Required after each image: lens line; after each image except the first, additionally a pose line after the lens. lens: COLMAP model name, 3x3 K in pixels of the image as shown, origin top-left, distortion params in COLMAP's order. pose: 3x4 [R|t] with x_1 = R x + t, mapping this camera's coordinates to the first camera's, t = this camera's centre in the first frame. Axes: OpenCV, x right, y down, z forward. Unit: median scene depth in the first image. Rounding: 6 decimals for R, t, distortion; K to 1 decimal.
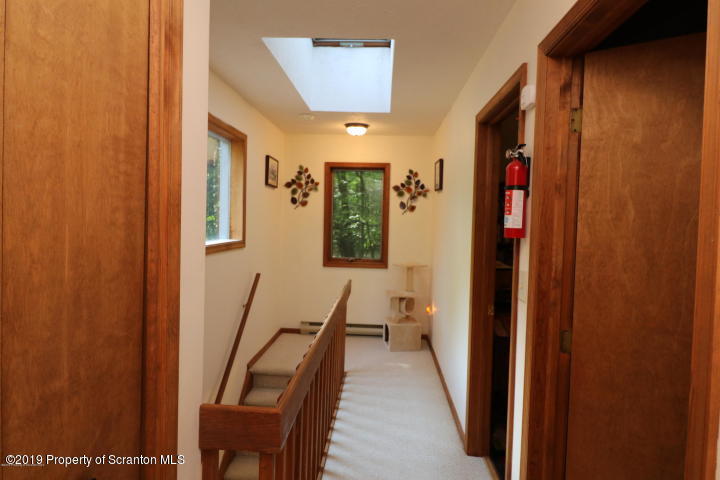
lens RADIAL K [[419.9, 0, 362.6], [0, 419.9, 224.7], [0, 0, 1]] dist [0.004679, 0.001585]
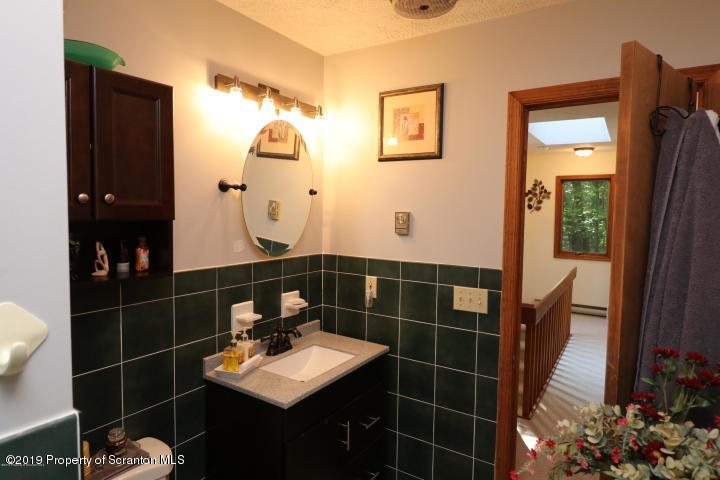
lens RADIAL K [[419.9, 0, 362.6], [0, 419.9, 224.7], [0, 0, 1]] dist [0.004679, 0.001585]
pose [[0.868578, 0.013339, -0.495373, 0.033702], [-0.005041, 0.999824, 0.018084, -0.021447], [0.495527, -0.013210, 0.868492, -0.401043]]
